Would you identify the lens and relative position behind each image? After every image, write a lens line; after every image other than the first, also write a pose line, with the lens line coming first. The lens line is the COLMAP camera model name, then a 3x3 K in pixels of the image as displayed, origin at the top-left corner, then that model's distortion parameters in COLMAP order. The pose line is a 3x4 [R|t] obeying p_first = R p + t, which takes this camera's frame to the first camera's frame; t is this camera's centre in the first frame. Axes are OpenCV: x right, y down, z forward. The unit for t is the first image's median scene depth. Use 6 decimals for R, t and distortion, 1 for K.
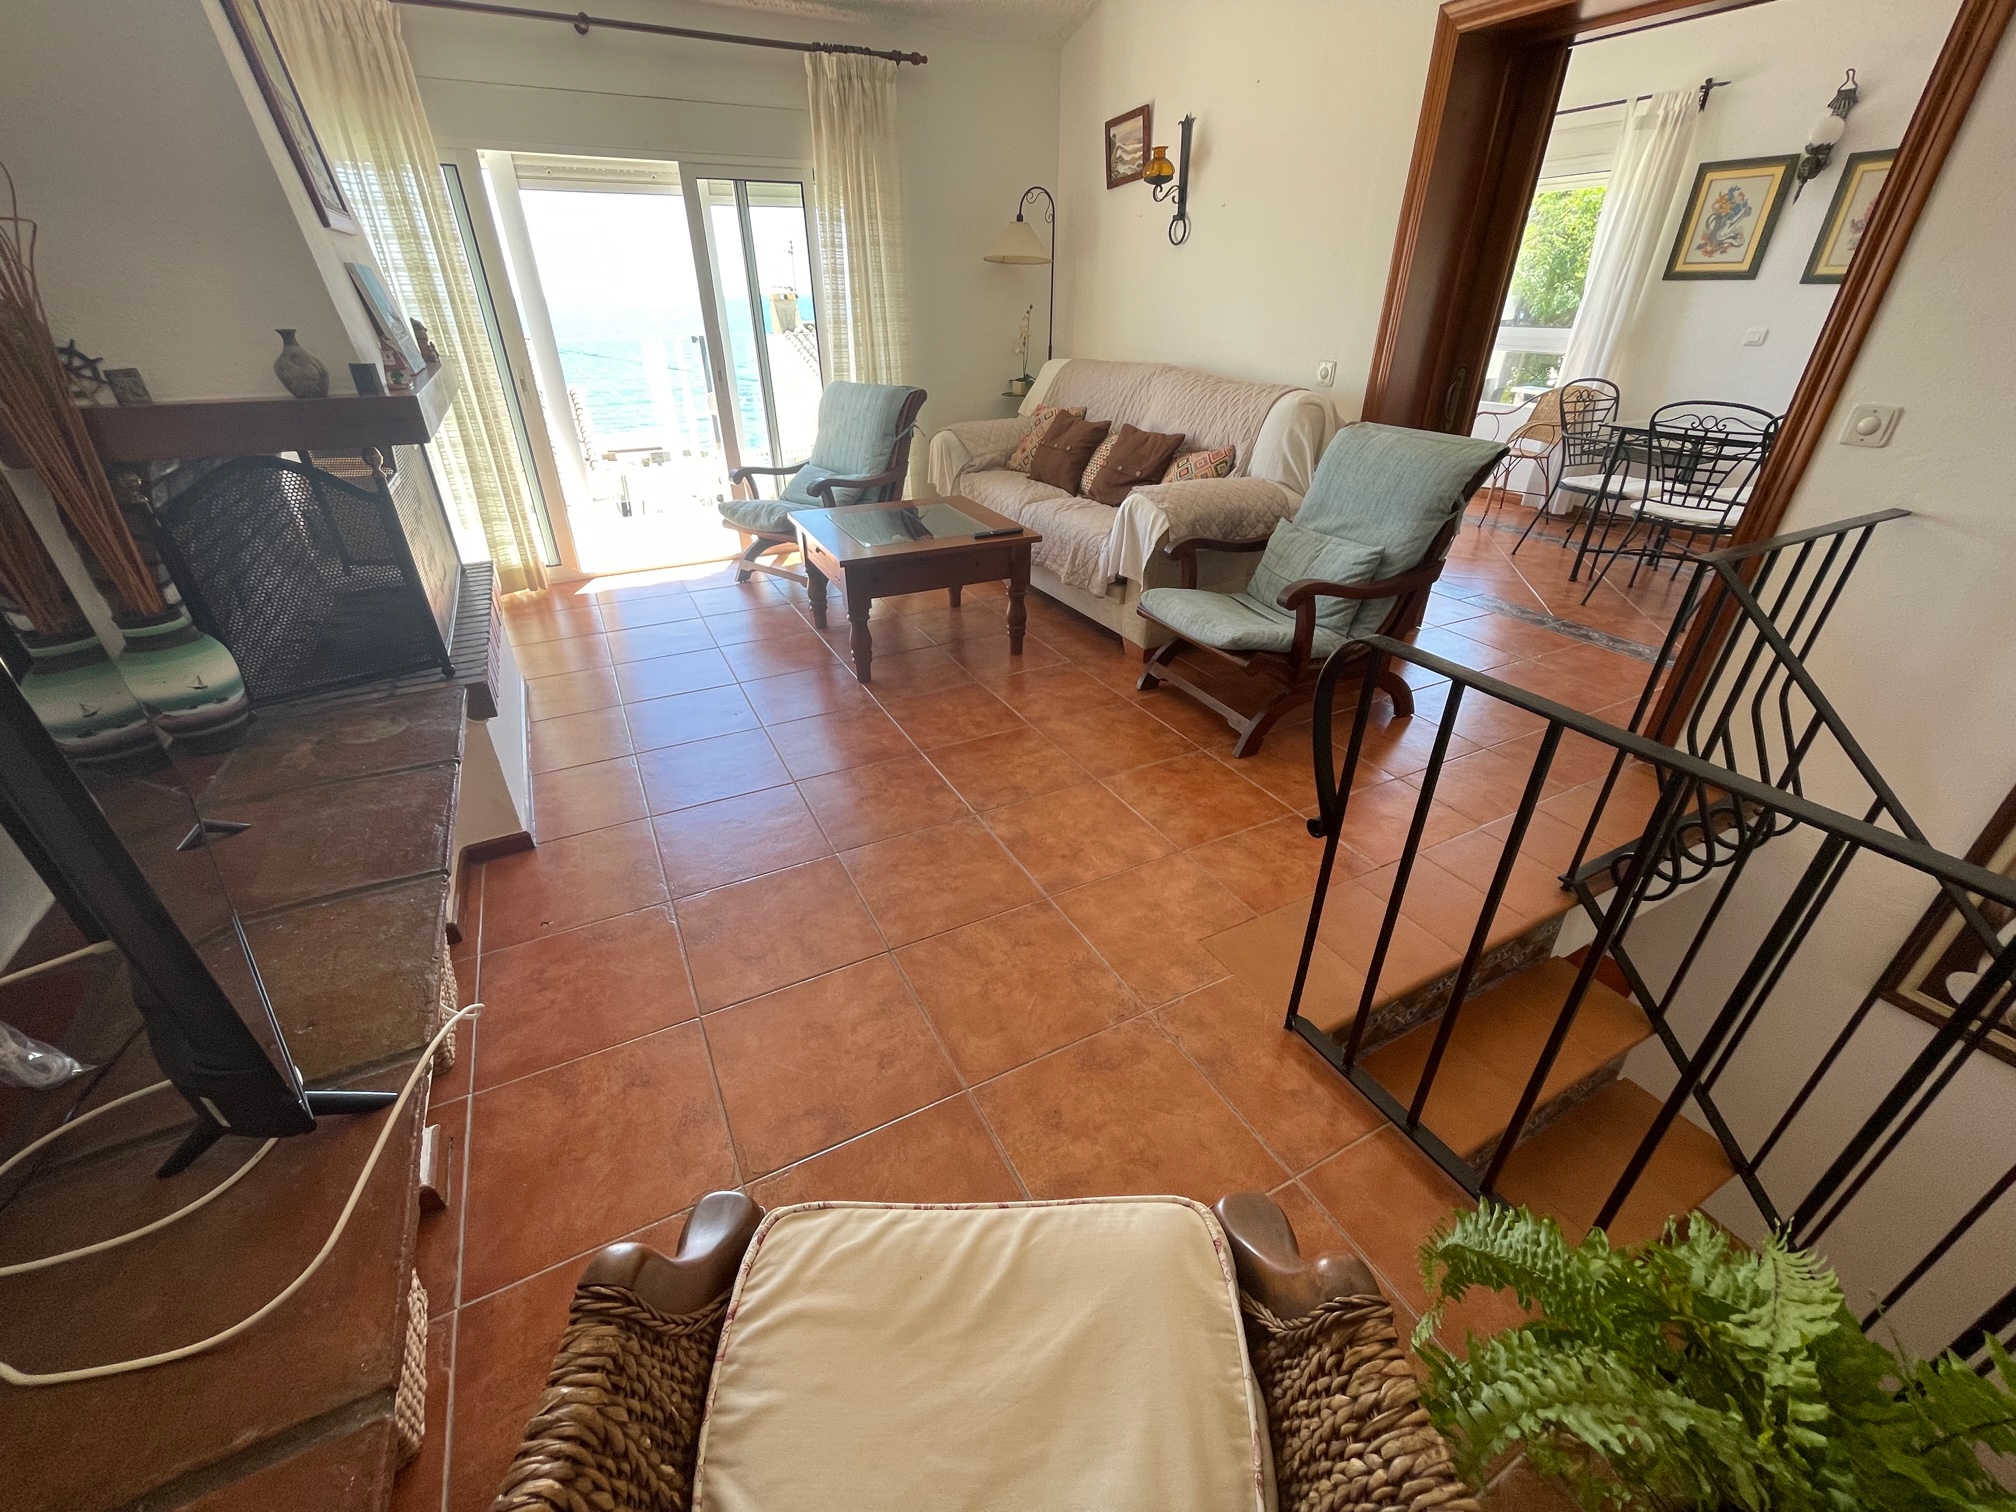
lens RADIAL K [[816.5, 0, 1005.2], [0, 816.5, 756.9], [0, 0, 1]] dist [-0.001359, -0.000114]
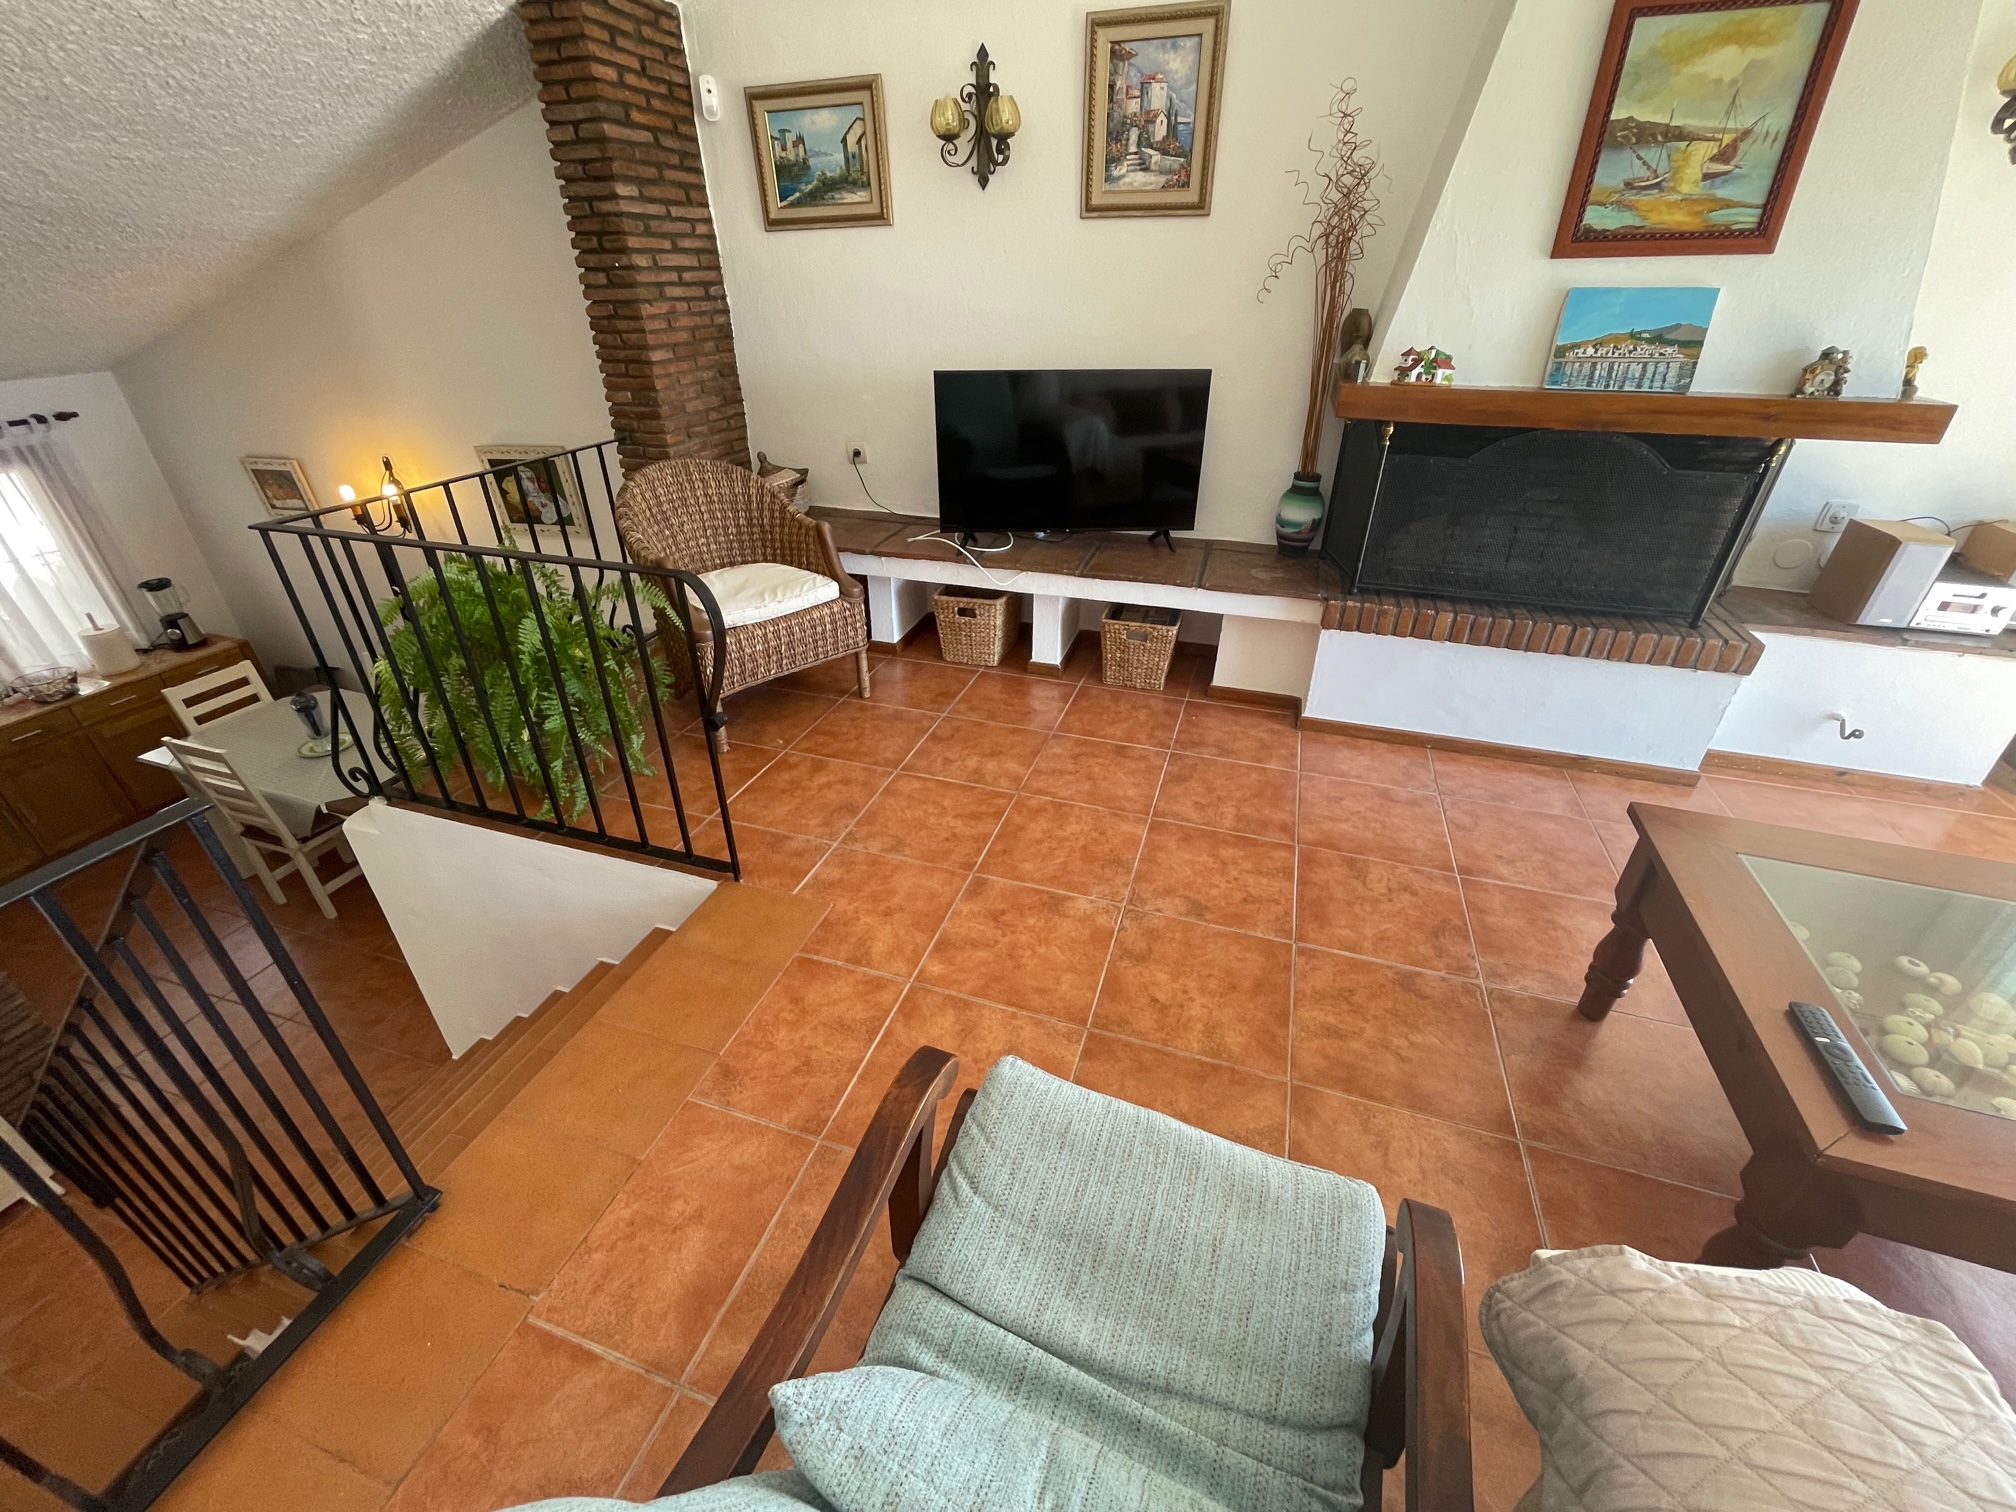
lens RADIAL K [[816.5, 0, 998.6], [0, 816.5, 757.8], [0, 0, 1]] dist [-0.001359, -0.000114]
pose [[-0.721118, 0.355270, -0.594787, 0.561808], [-0.337661, 0.569420, 0.749497, -0.675947], [0.604958, 0.741312, -0.290659, 1.099193]]
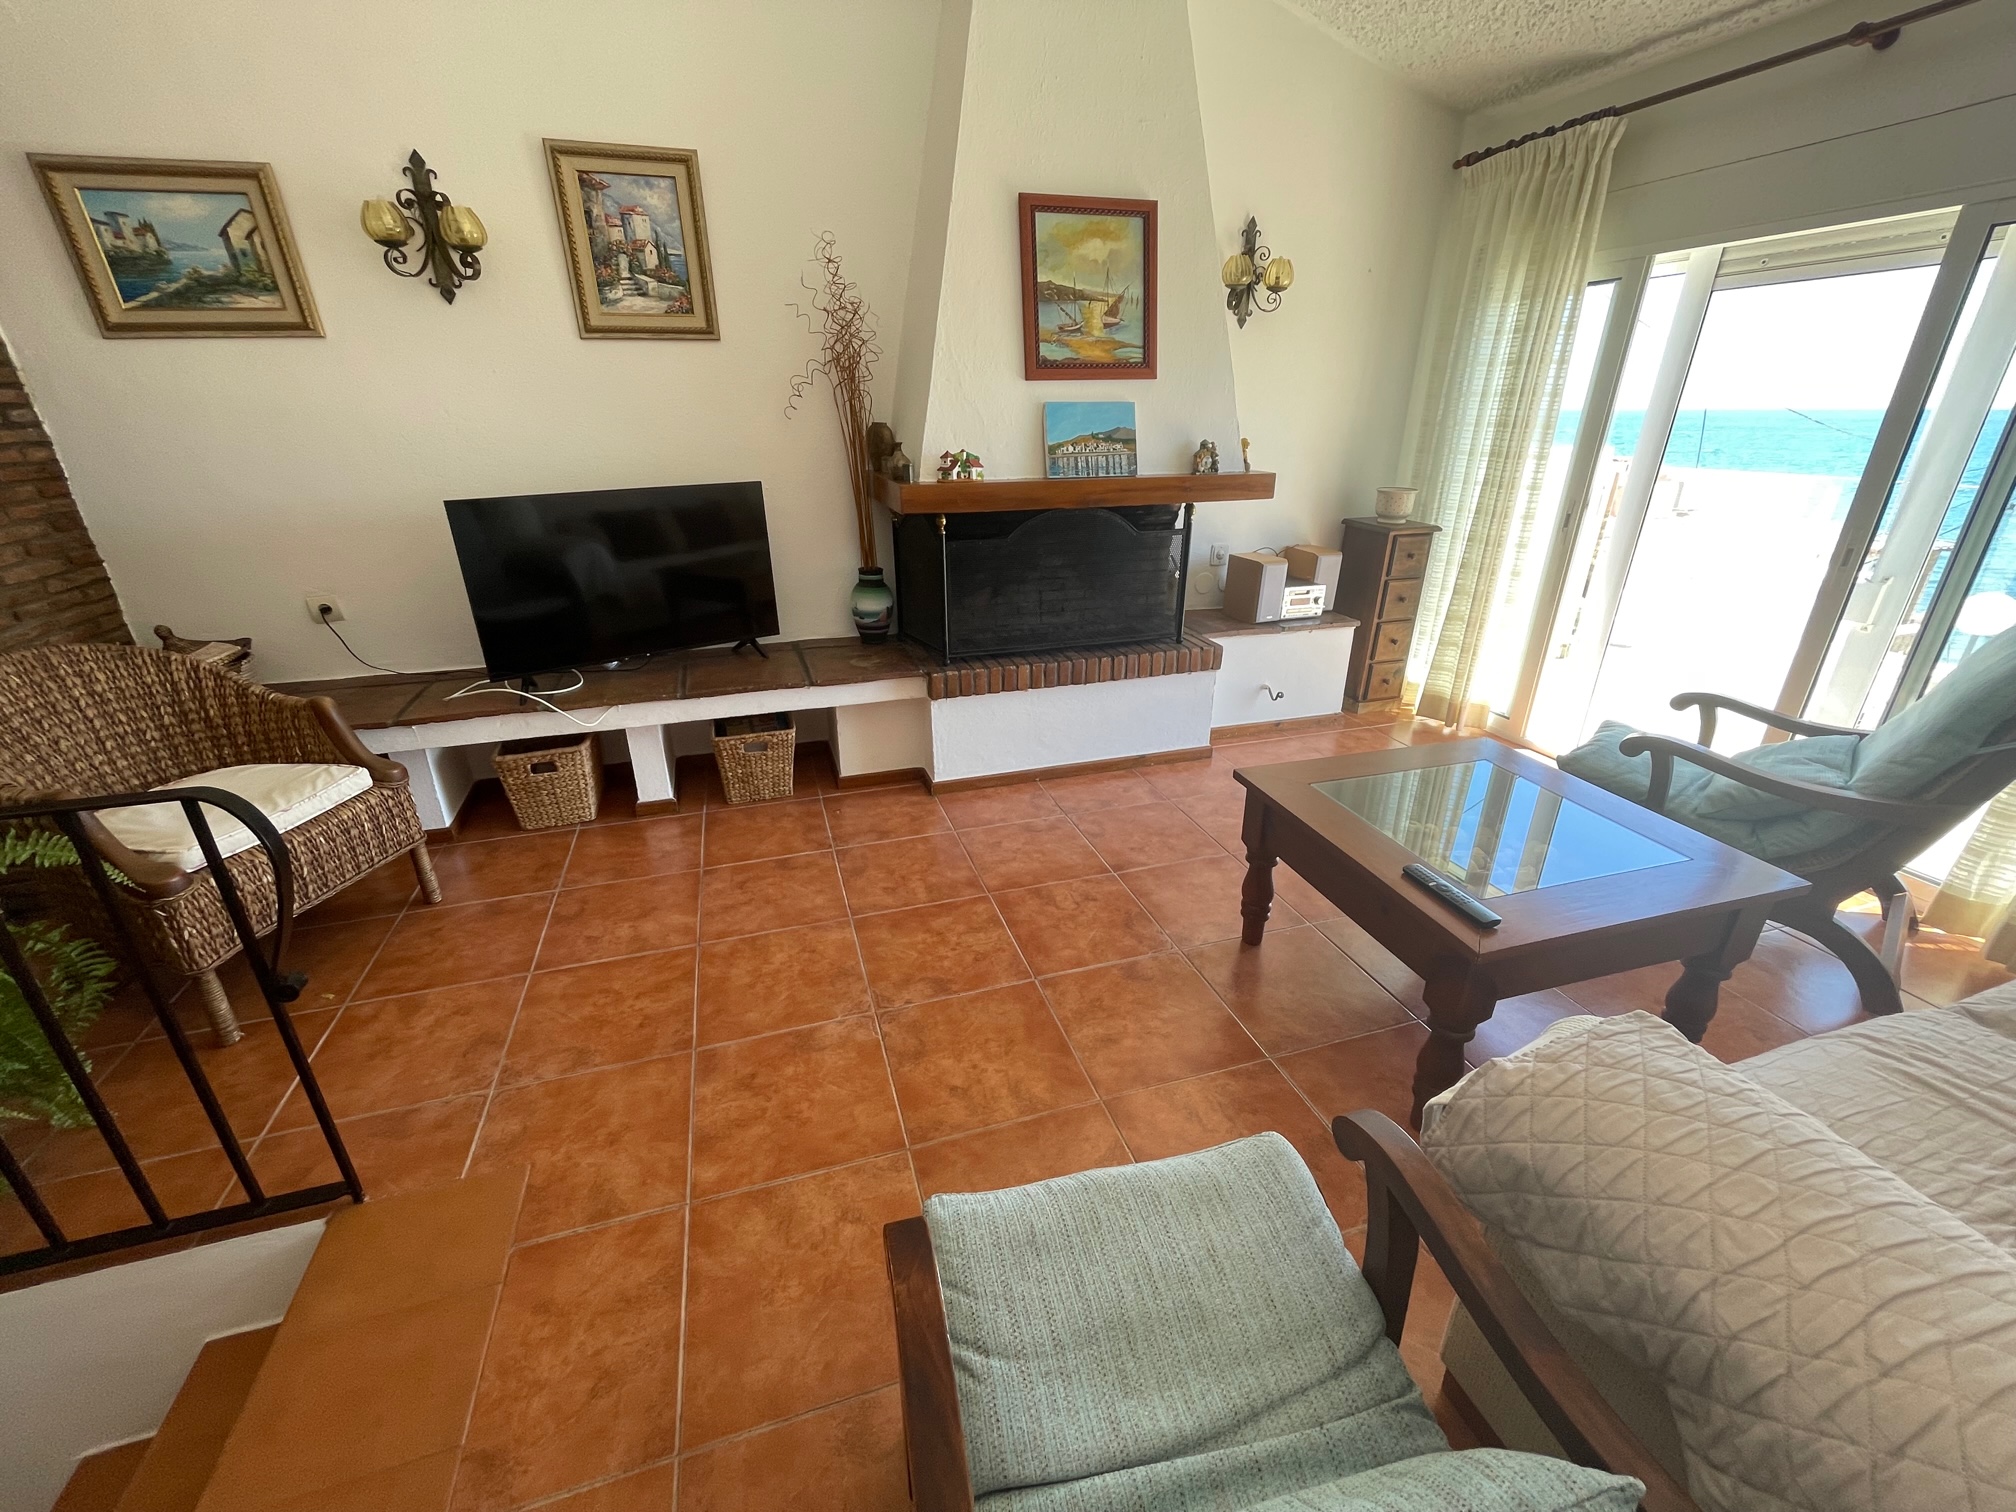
lens RADIAL K [[816.5, 0, 999.6], [0, 816.5, 757.9], [0, 0, 1]] dist [-0.001359, -0.000114]
pose [[-0.176706, 0.392631, -0.902561, 0.631342], [-0.480003, 0.766179, 0.427279, -0.584697], [0.859286, 0.508734, 0.053076, 0.970104]]
